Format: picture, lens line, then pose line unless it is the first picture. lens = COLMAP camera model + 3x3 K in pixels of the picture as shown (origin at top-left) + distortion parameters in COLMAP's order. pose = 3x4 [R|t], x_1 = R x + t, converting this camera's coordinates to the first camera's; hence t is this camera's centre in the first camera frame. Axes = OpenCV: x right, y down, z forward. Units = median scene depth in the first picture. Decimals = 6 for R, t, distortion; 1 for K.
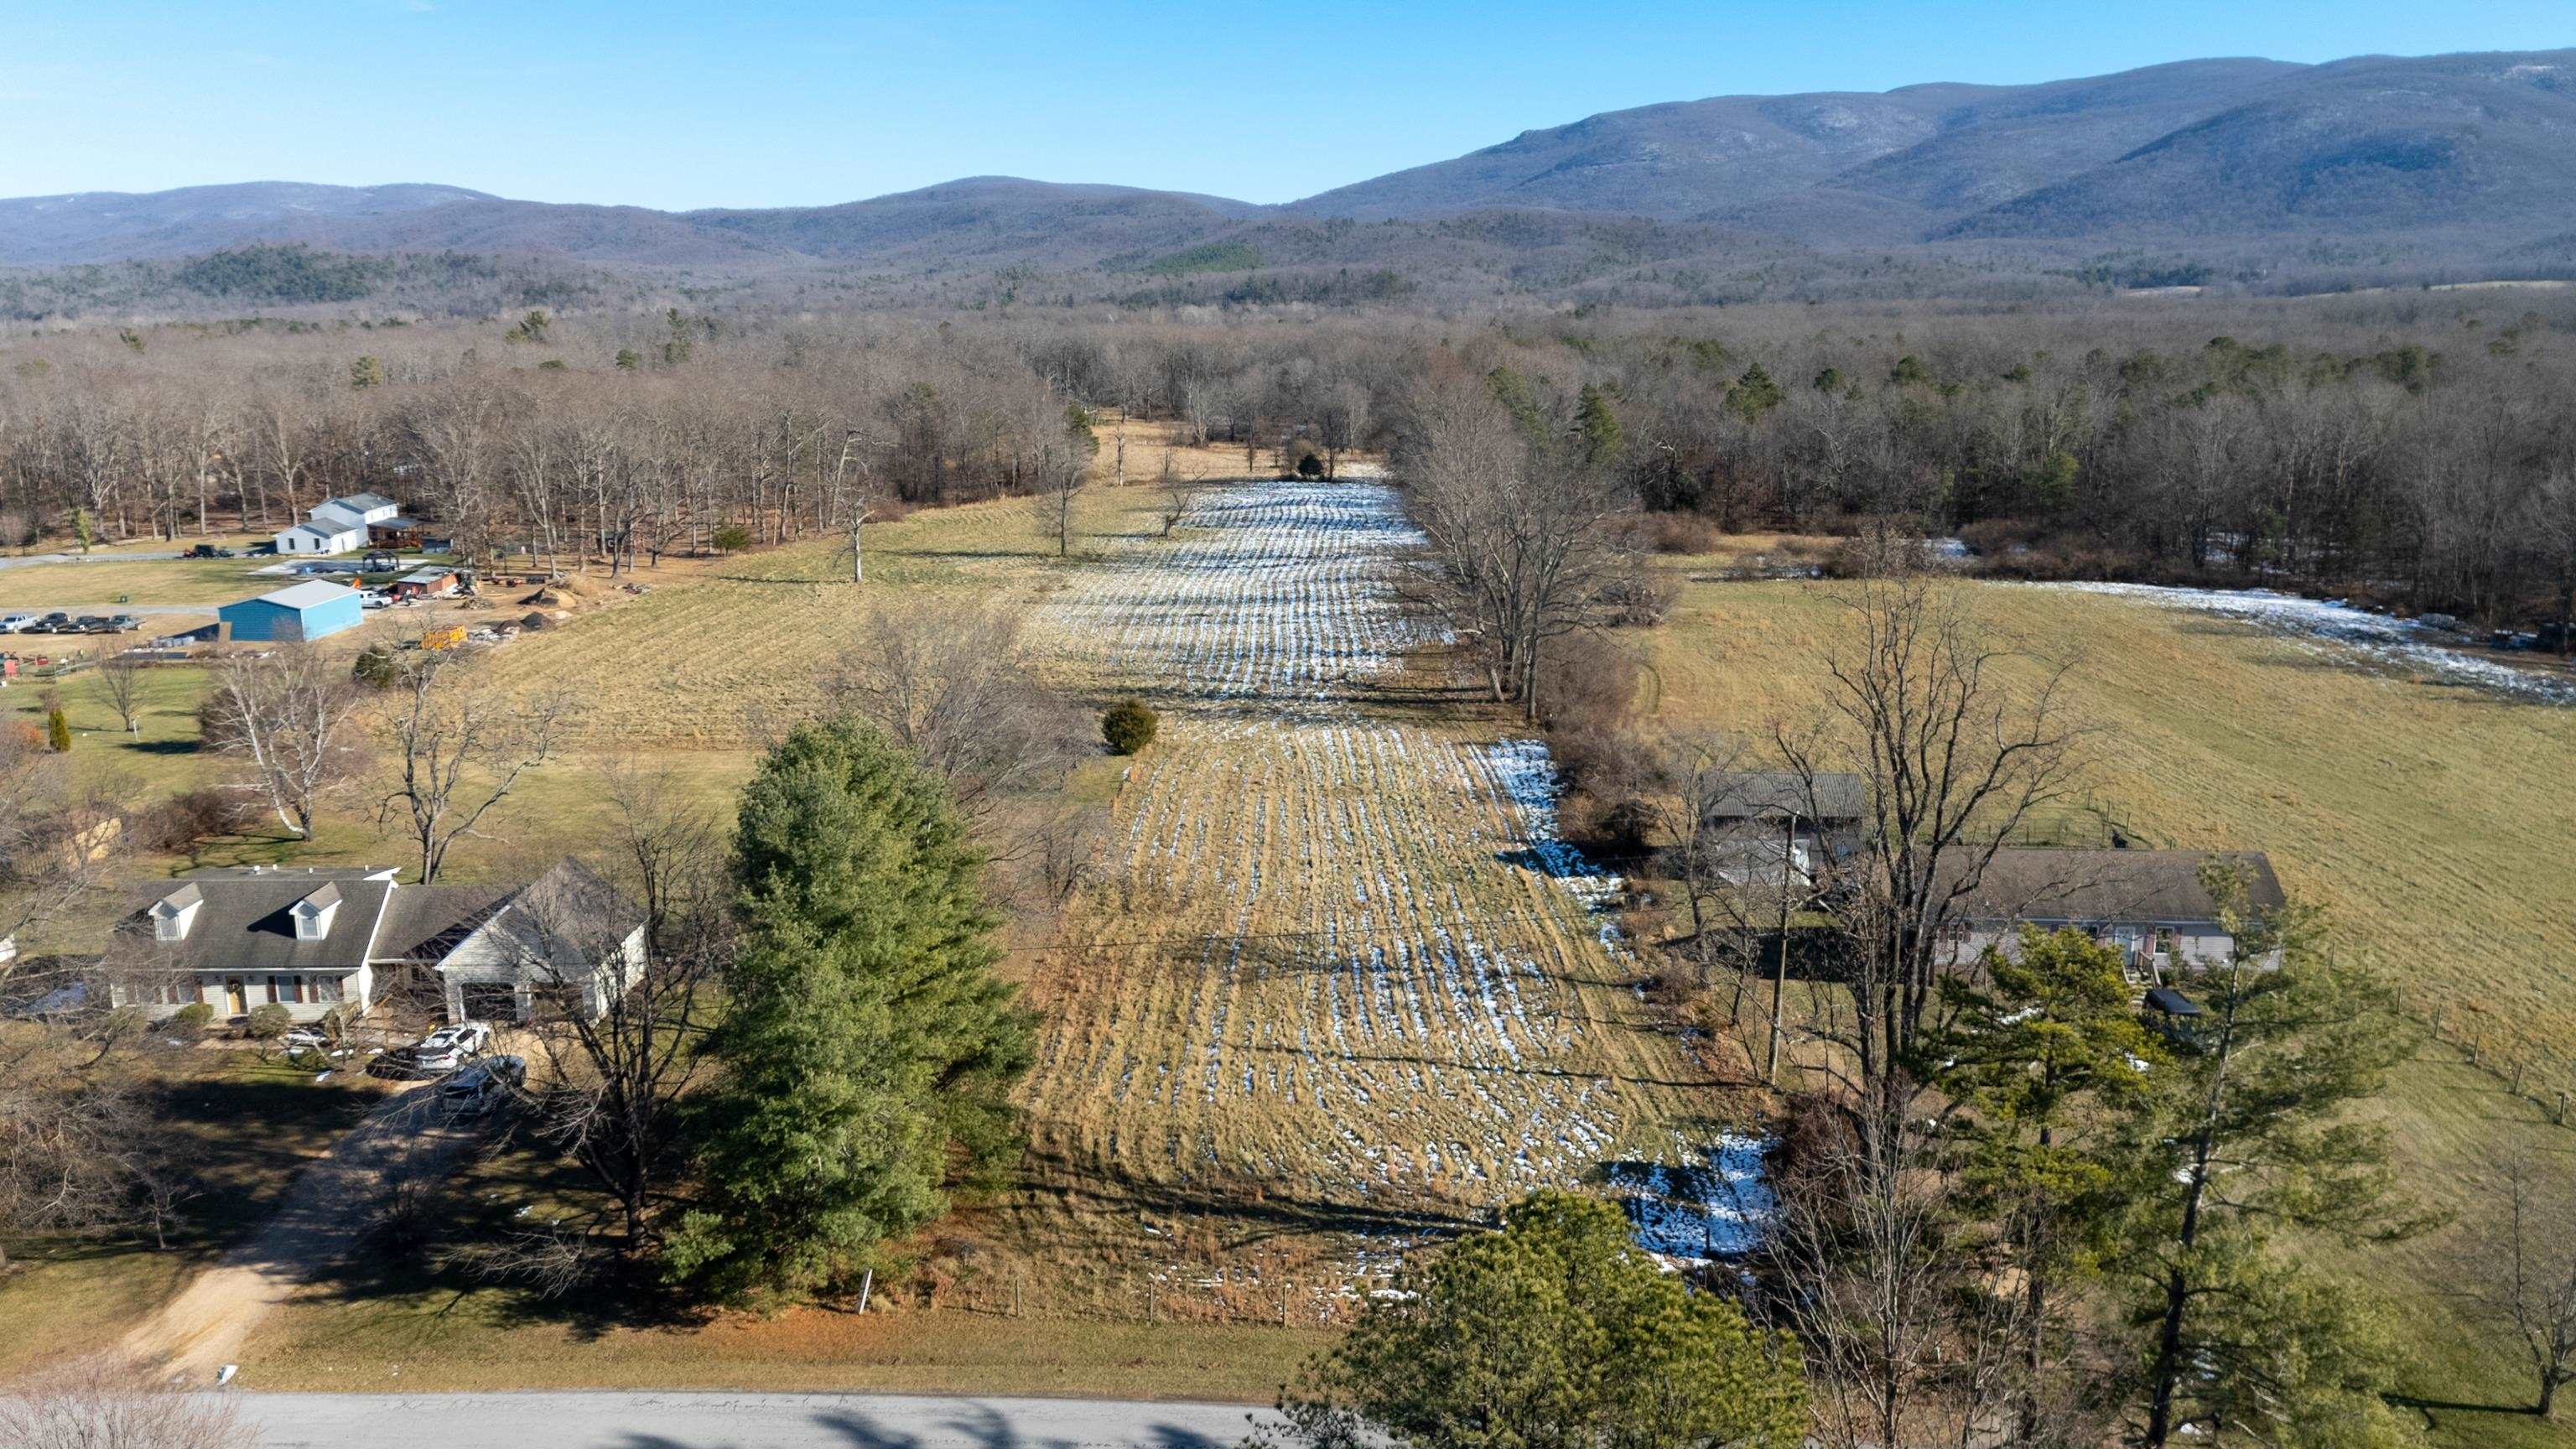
lens RADIAL K [[1888.9, 0, 1288.7], [0, 1888.9, 741.0], [0, 0, 1]] dist [0.071395, -0.070041]
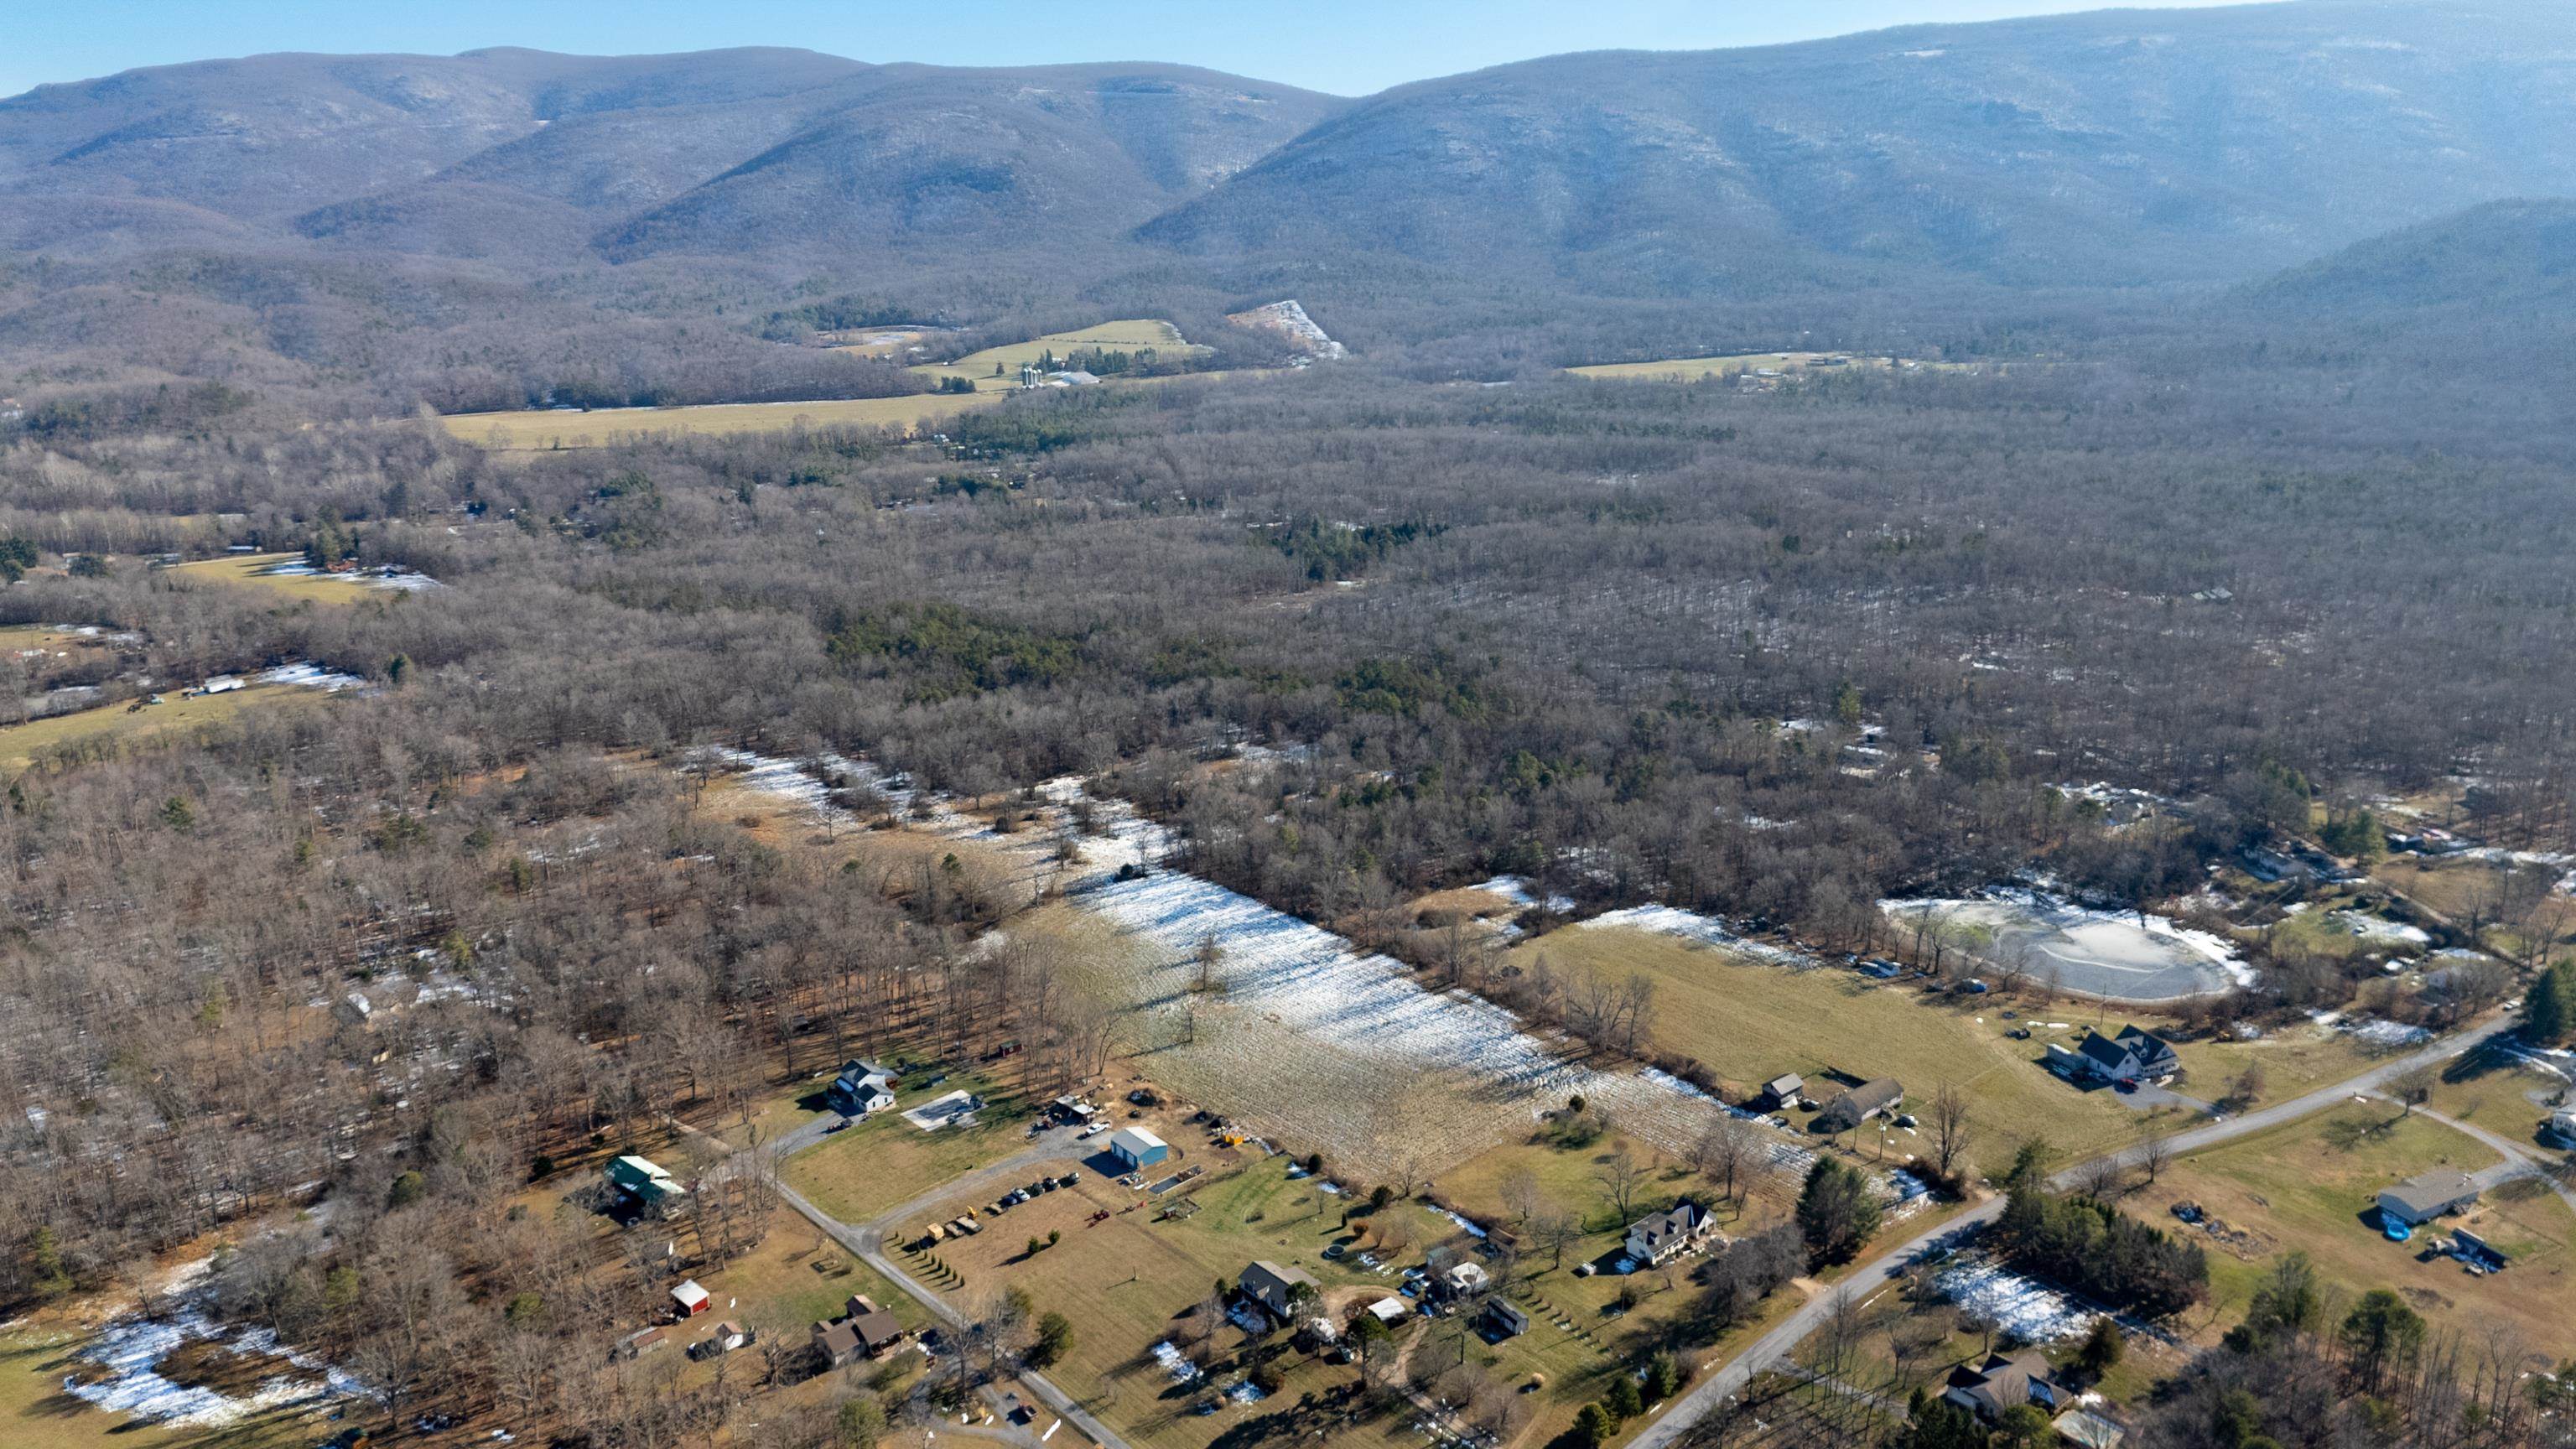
lens RADIAL K [[1888.9, 0, 1288.7], [0, 1888.9, 741.0], [0, 0, 1]] dist [0.071395, -0.070041]
pose [[0.750338, -0.197199, 0.630956, -0.177843], [0.166646, 0.980069, 0.108135, -0.078282], [-0.639704, 0.024008, 0.768246, -0.089349]]
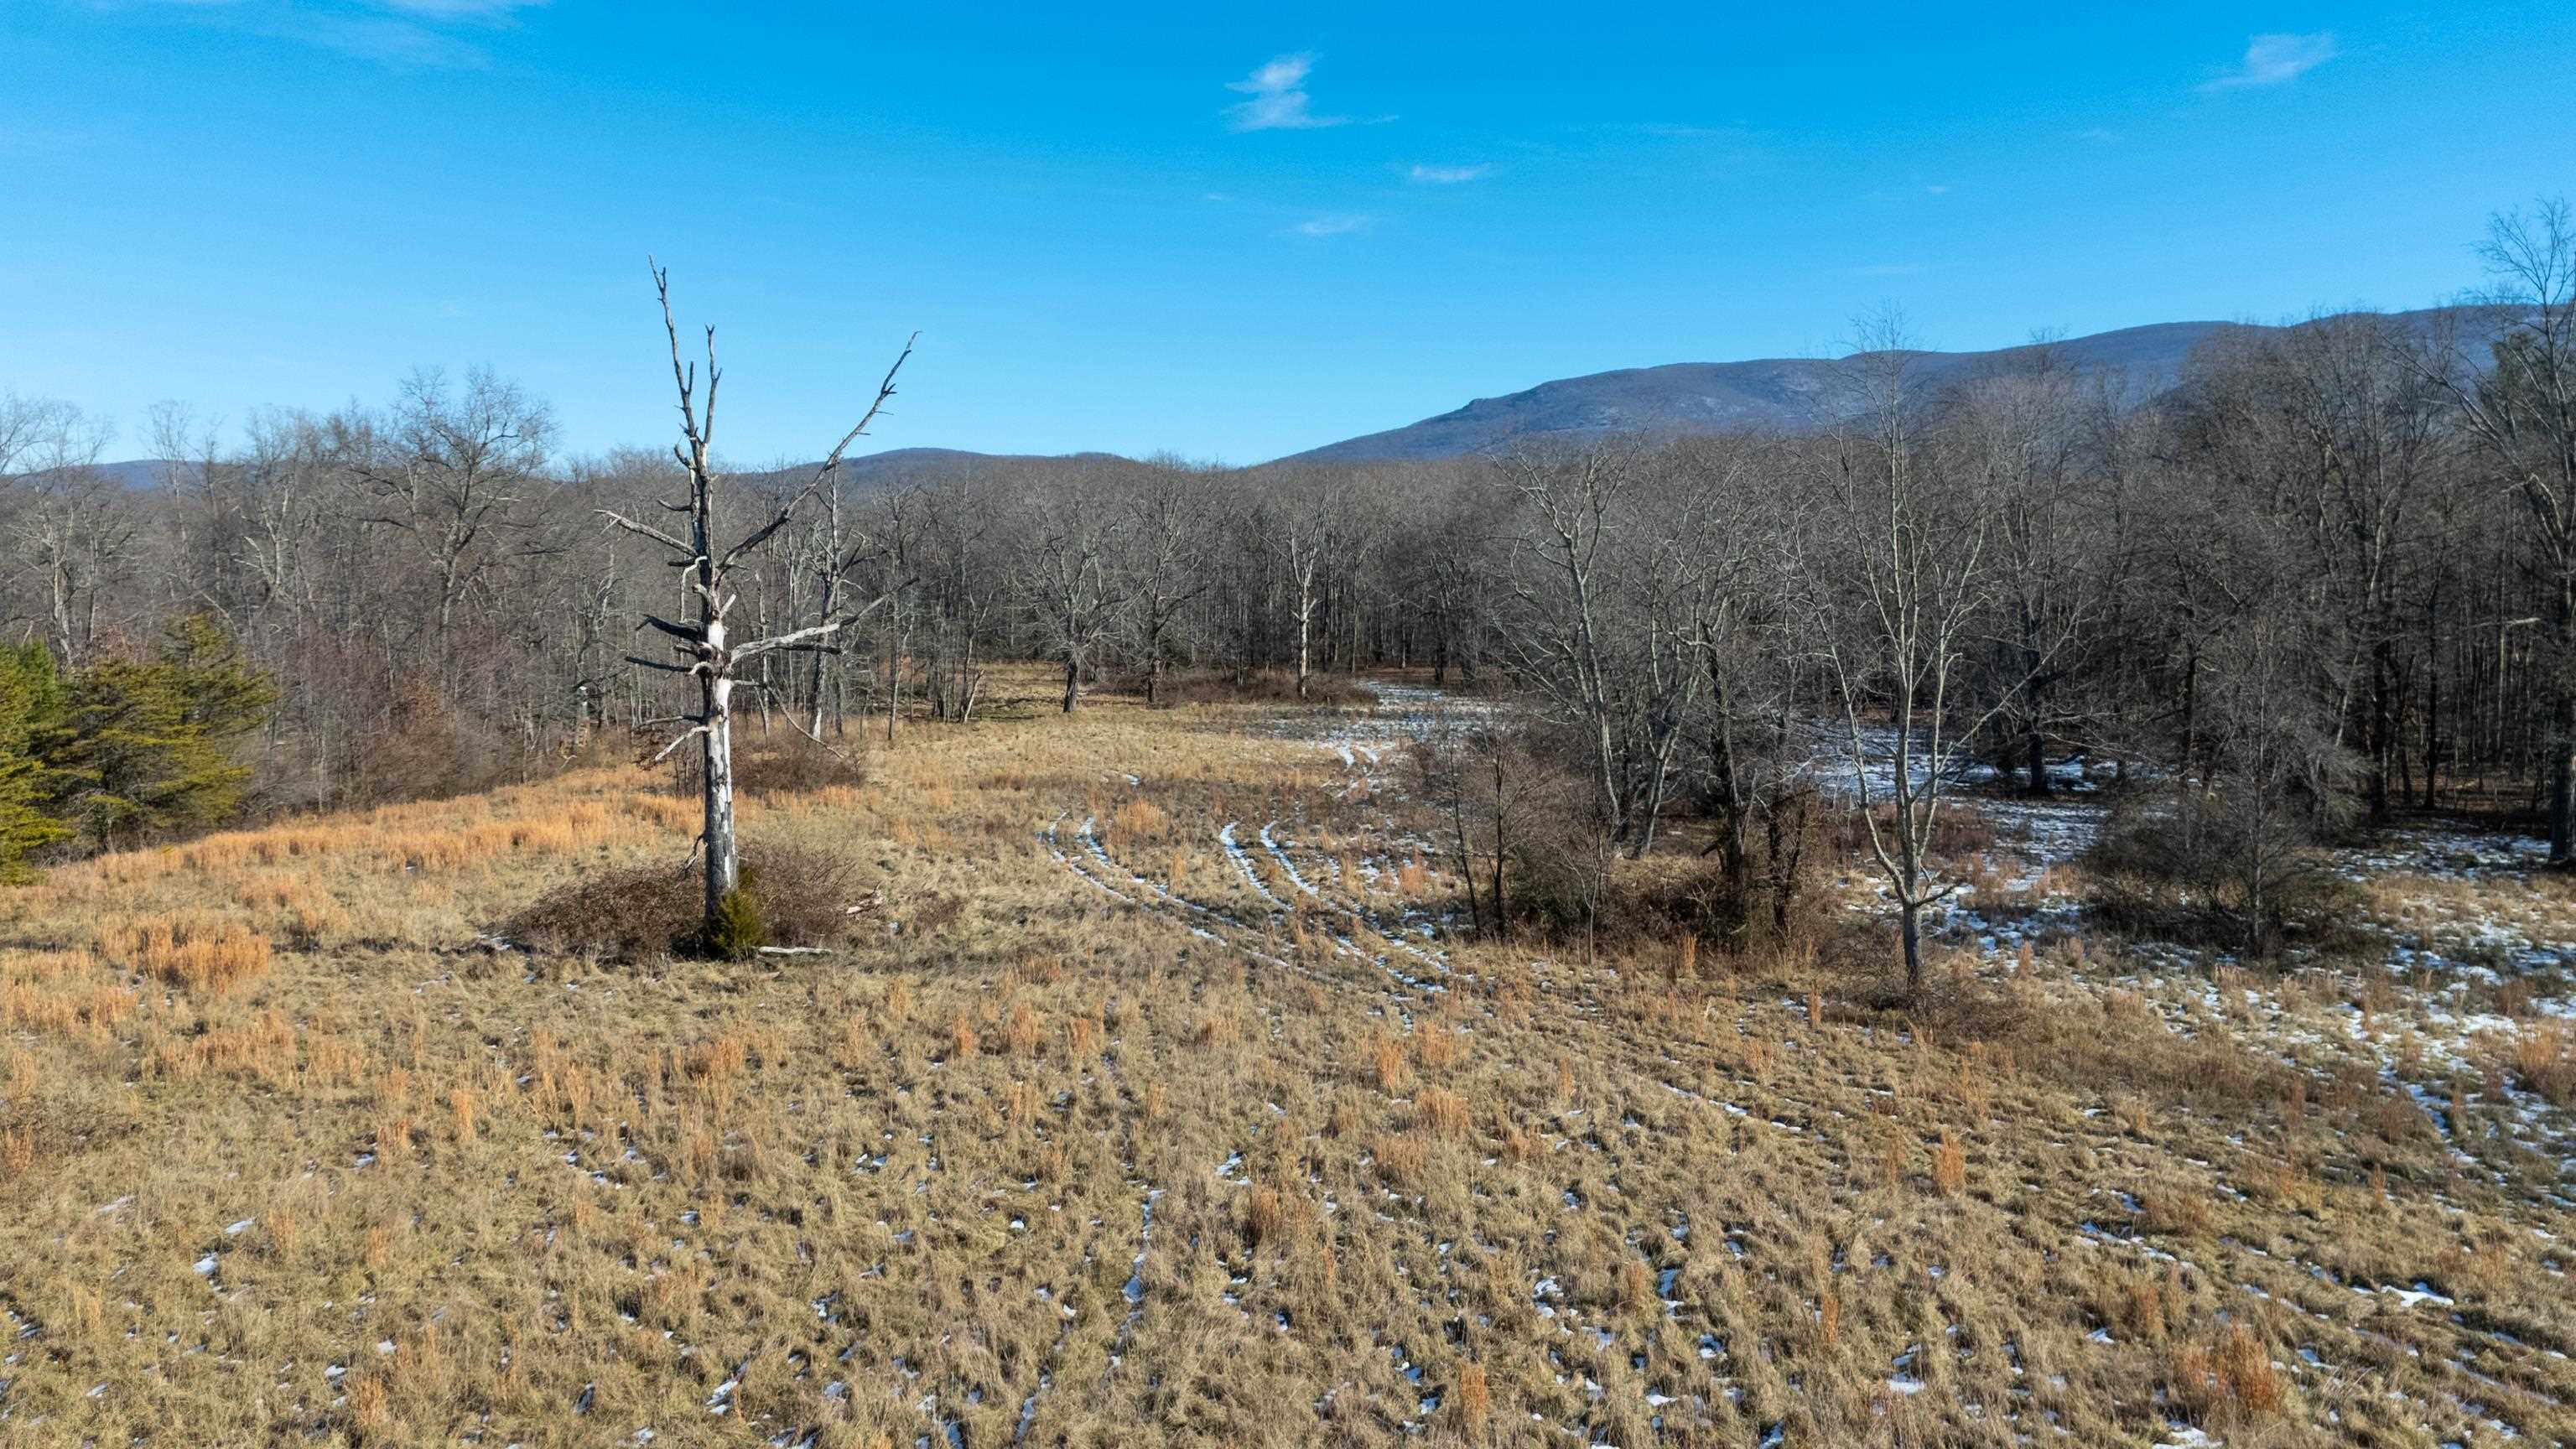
lens RADIAL K [[1880.1, 0, 1284.3], [0, 1880.1, 735.8], [0, 0, 1]] dist [0.088441, -0.092236]
pose [[0.999412, -0.010067, 0.032778, -0.018051], [0.014701, 0.989418, -0.144345, -0.036303], [-0.030978, 0.144742, 0.988984, 0.214658]]
